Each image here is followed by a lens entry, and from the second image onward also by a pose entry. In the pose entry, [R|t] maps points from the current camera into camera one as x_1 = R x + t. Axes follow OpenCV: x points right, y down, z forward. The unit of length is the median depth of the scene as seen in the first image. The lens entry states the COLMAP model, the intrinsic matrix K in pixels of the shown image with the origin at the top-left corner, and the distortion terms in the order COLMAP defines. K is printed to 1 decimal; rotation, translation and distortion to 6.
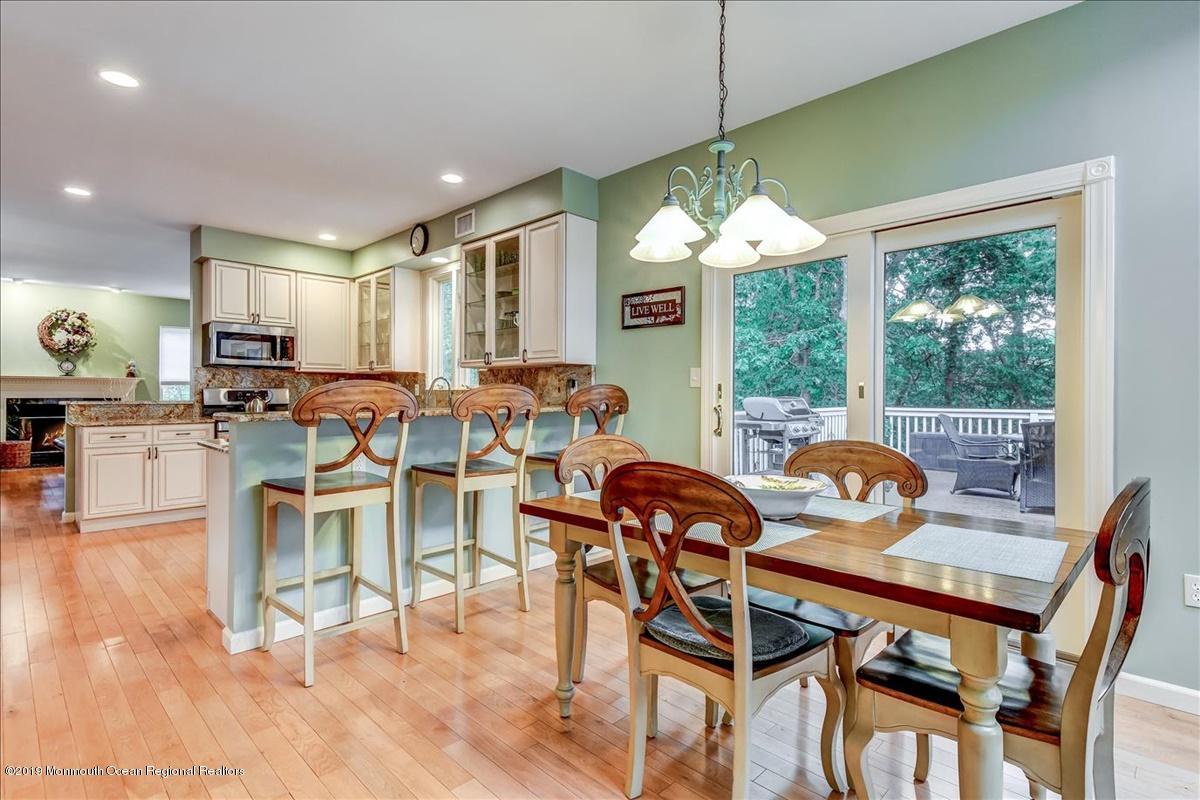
lens RADIAL K [[583.5, 0, 605.4], [0, 583.5, 392.1], [0, 0, 1]] dist [0.005363, -0.000935]
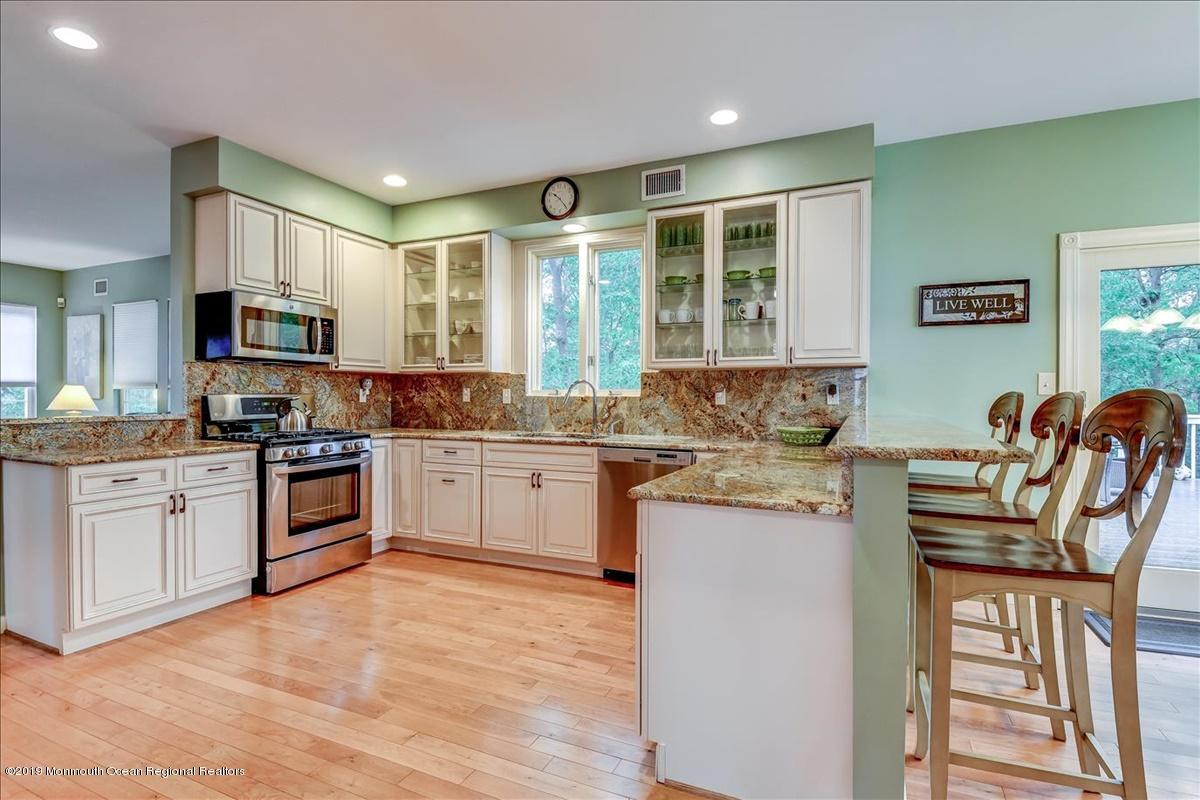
lens RADIAL K [[583.5, 0, 601.9], [0, 583.5, 399.5], [0, 0, 1]] dist [0.005363, -0.000935]
pose [[0.940504, -0.003522, 0.339765, -0.568236], [0.001046, 0.999972, 0.007470, -0.006131], [-0.339781, -0.006670, 0.940481, 0.290740]]
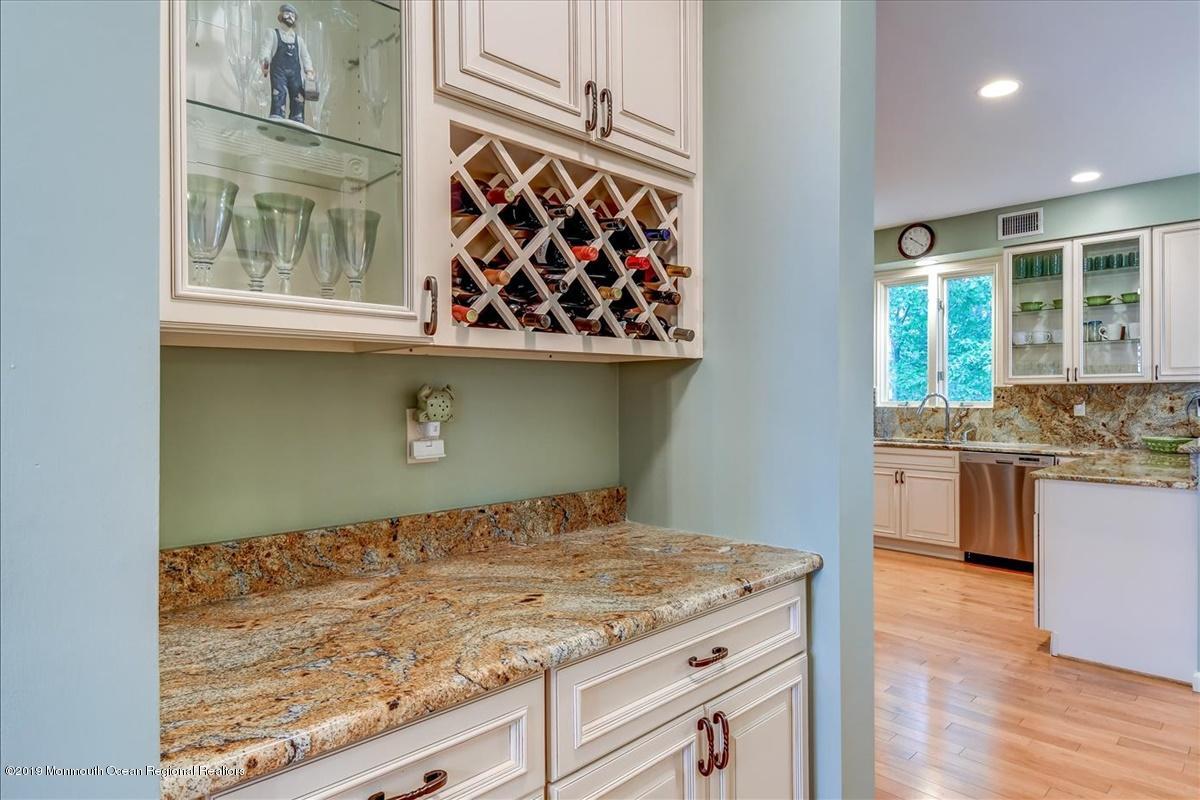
lens RADIAL K [[673.1, 0, 591.5], [0, 673.1, 399.6], [0, 0, 1]] dist [-0.003256, -0.009945]
pose [[0.998728, -0.006662, -0.049987, -0.829324], [0.006799, 0.999974, 0.002571, -0.024832], [0.049968, -0.002907, 0.998747, -0.060235]]
